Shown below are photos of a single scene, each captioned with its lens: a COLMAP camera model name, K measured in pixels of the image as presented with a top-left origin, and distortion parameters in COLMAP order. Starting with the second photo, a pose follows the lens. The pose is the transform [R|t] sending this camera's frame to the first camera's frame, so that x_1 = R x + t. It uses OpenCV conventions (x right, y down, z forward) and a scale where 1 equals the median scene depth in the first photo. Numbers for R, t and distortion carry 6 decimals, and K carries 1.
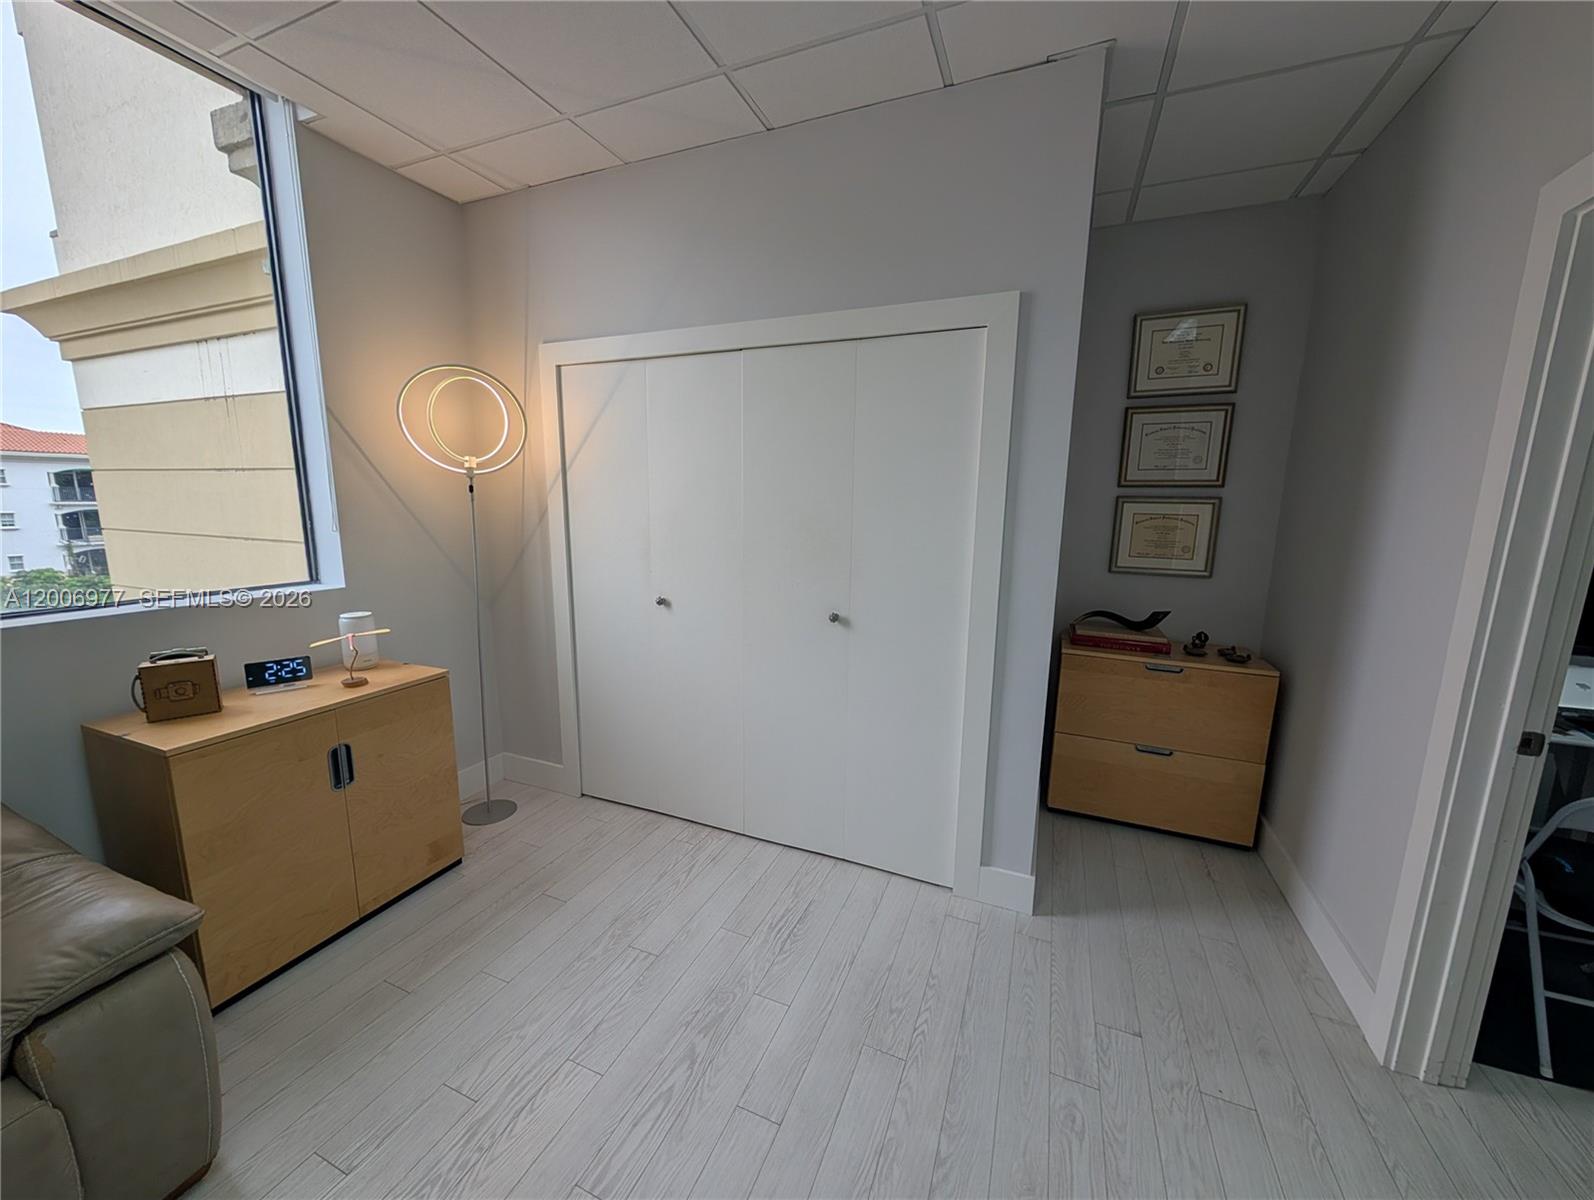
lens RADIAL K [[602.2, 0, 791.8], [0, 602.2, 602.3], [0, 0, 1]] dist [-0.001136, 0.000211]
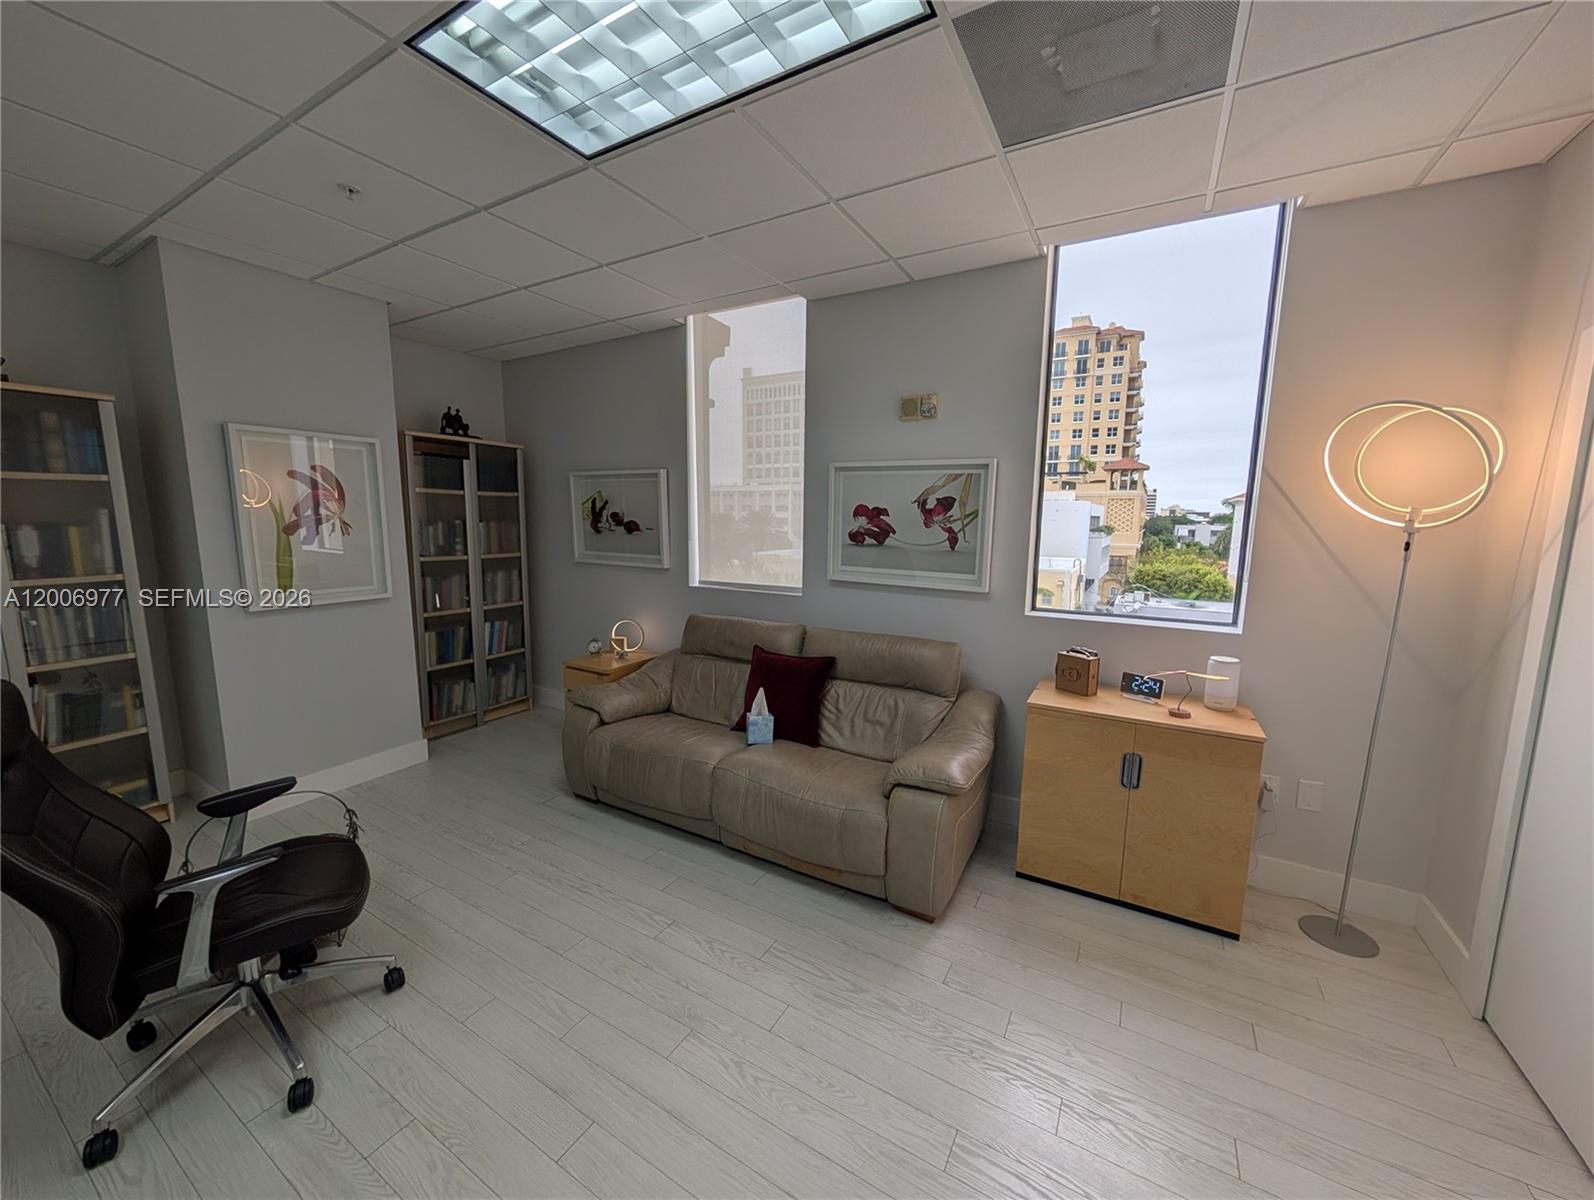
lens RADIAL K [[602.2, 0, 799.8], [0, 602.2, 600.6], [0, 0, 1]] dist [-0.001136, 0.000211]
pose [[-0.124229, 0.127690, -0.984003, 0.438575], [-0.178270, 0.972677, 0.148726, -0.111600], [0.976108, 0.193895, -0.098071, 0.361685]]
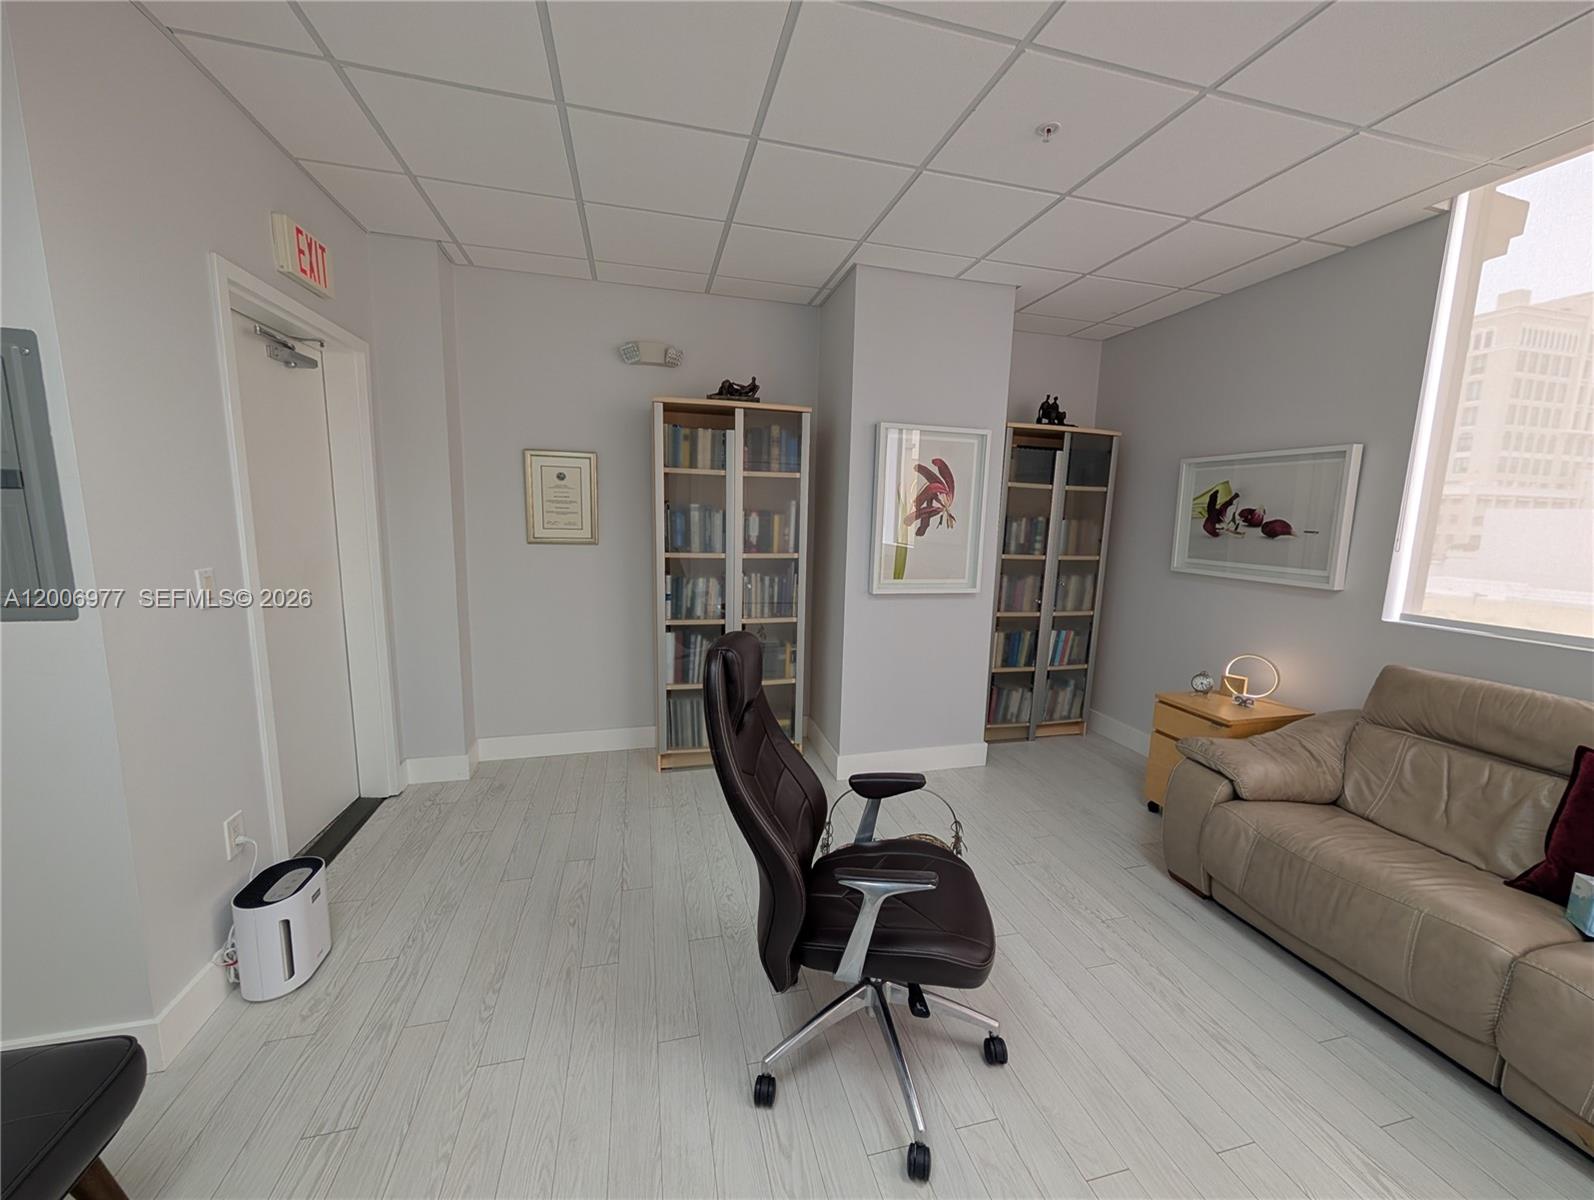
lens RADIAL K [[602.2, 0, 799.7], [0, 602.2, 601.7], [0, 0, 1]] dist [-0.001136, 0.000211]
pose [[-0.789501, 0.057732, -0.611028, 0.317147], [-0.136649, 0.954042, 0.266704, -0.017867], [0.598343, 0.294060, -0.745328, 0.027455]]
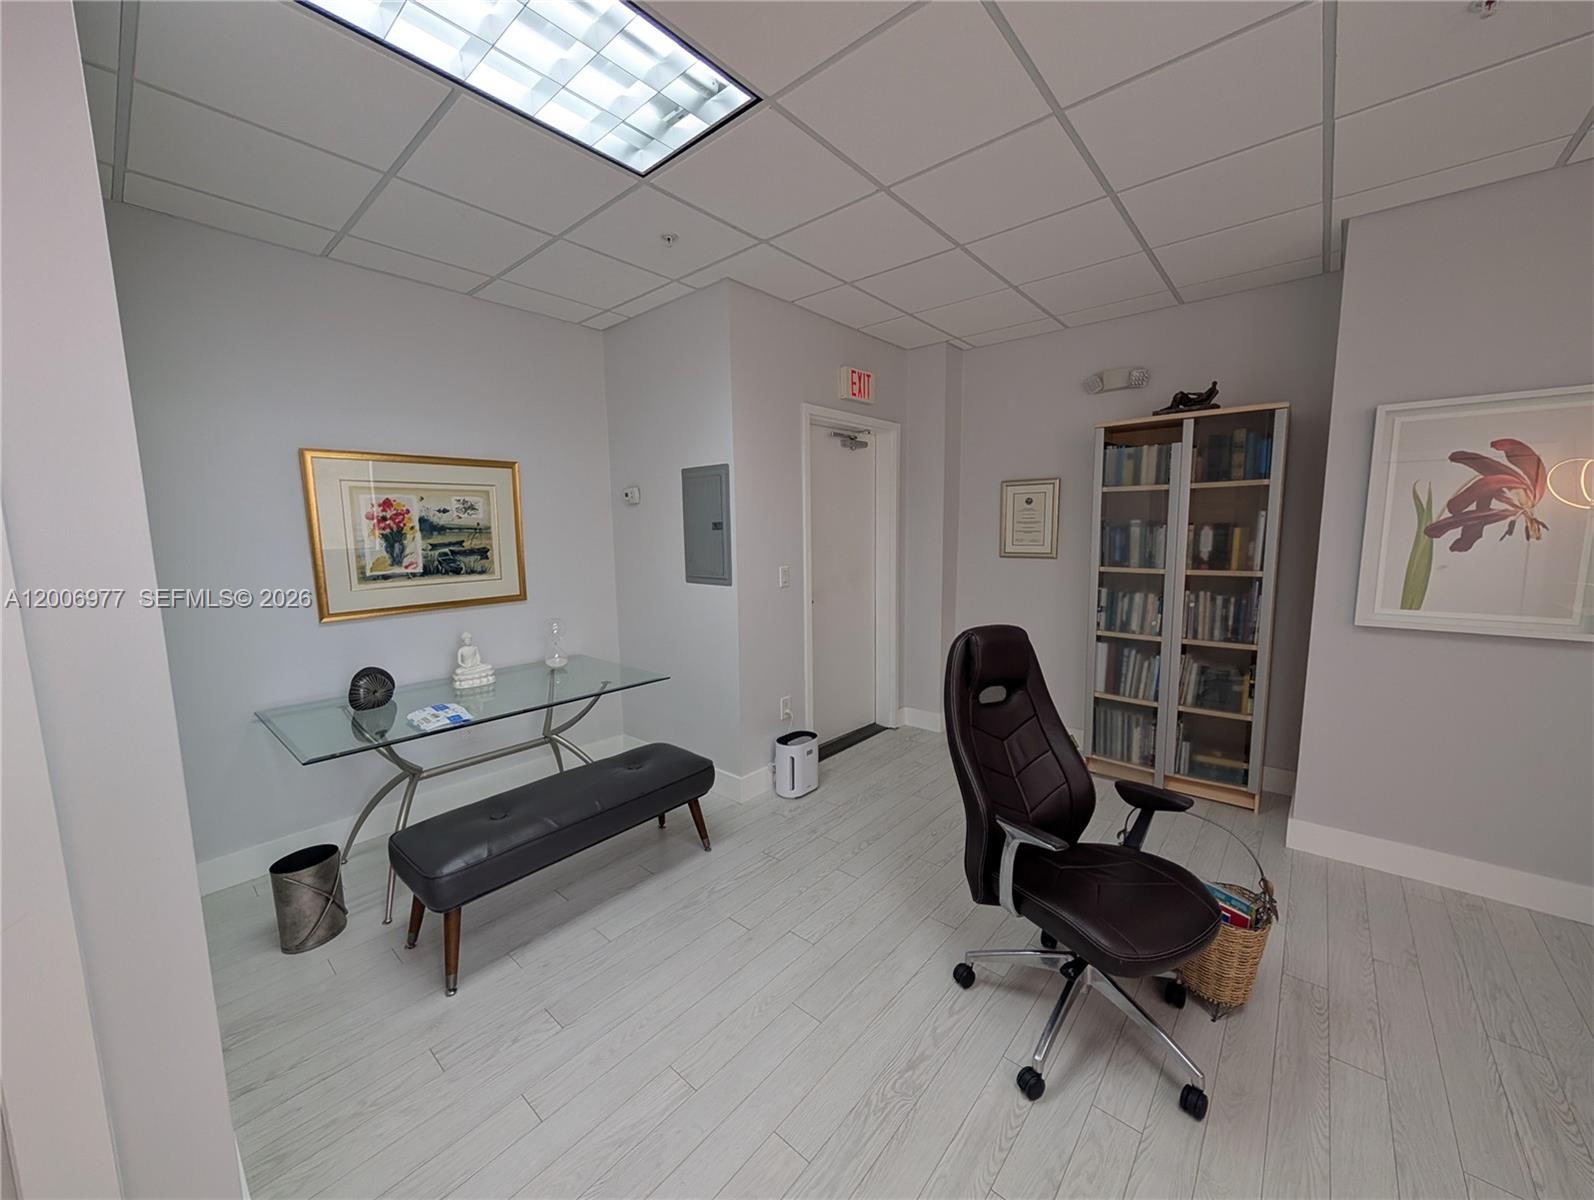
lens RADIAL K [[602.2, 0, 795.8], [0, 602.2, 601.7], [0, 0, 1]] dist [-0.001136, 0.000211]
pose [[-0.952587, -0.037422, 0.301957, -0.069020], [0.052009, 0.957776, 0.282772, -0.094962], [-0.299789, 0.285069, -0.910419, 0.402218]]
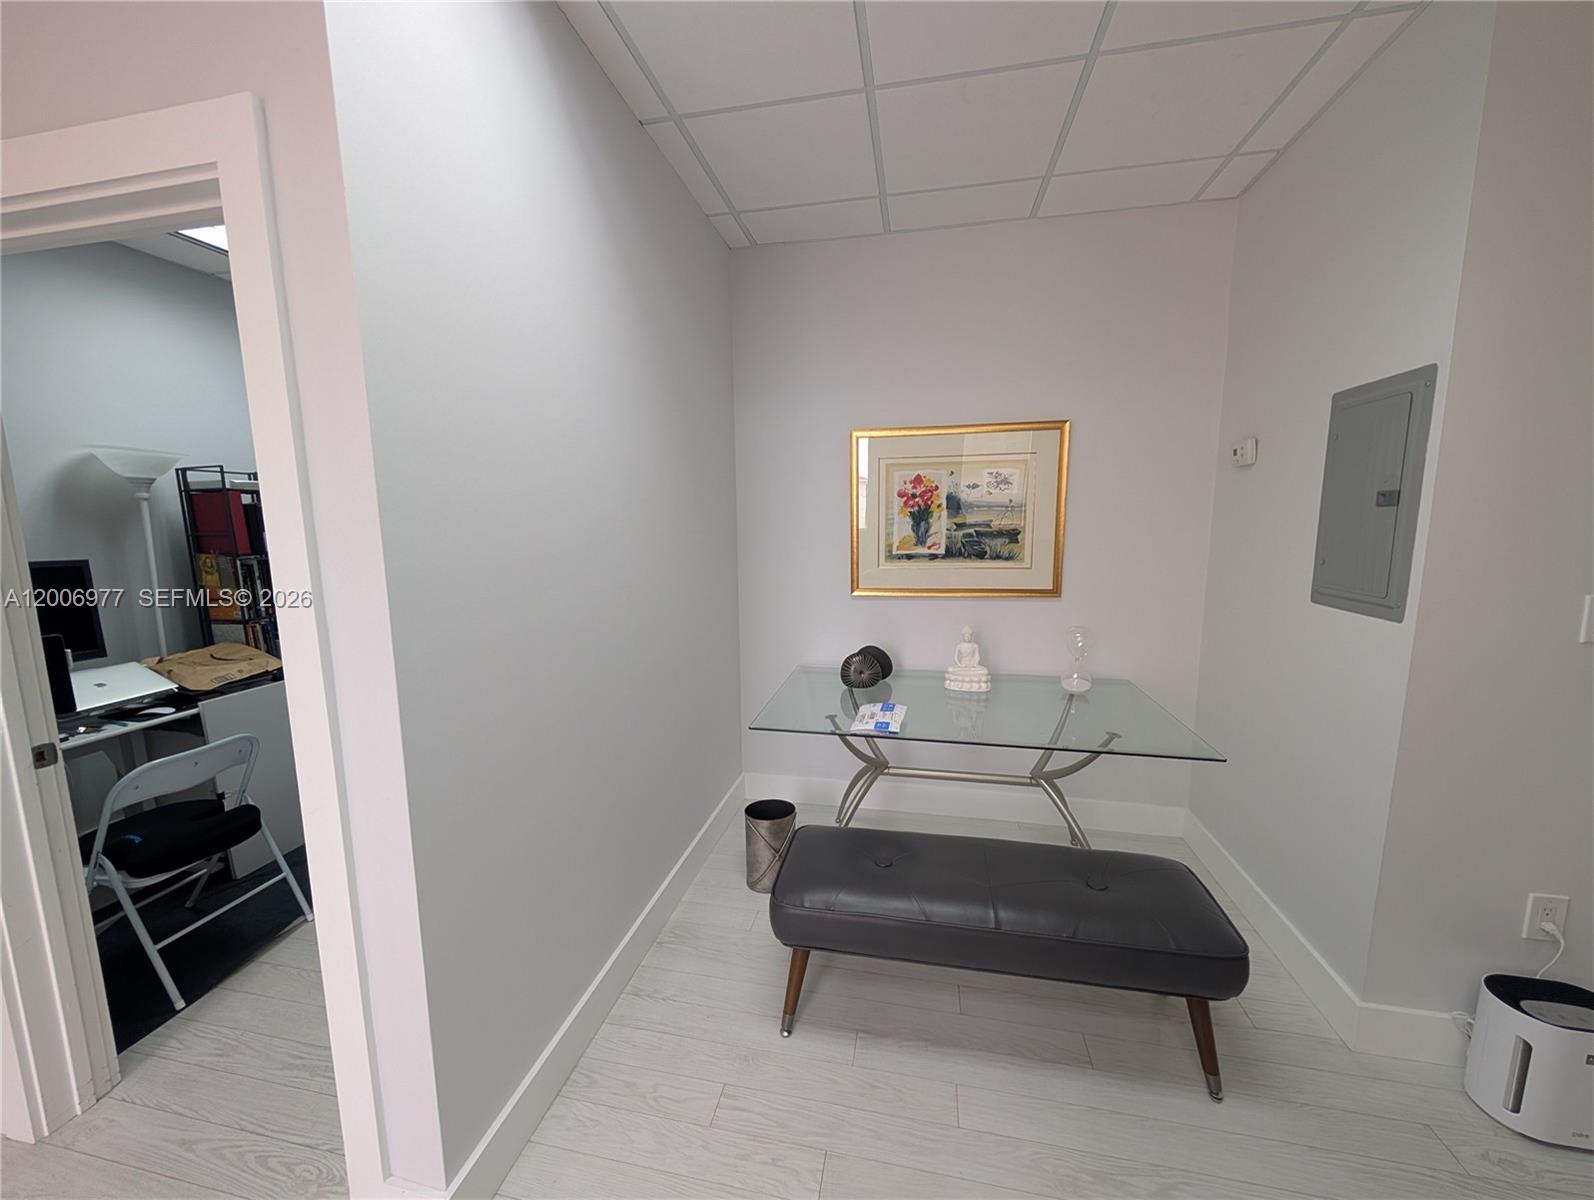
lens RADIAL K [[602.2, 0, 799.1], [0, 602.2, 601.3], [0, 0, 1]] dist [-0.001136, 0.000211]
pose [[-0.201148, -0.147868, 0.968336, -0.013235], [0.169448, 0.968386, 0.183074, 0.003469], [-0.964794, 0.200908, -0.169732, -0.112648]]
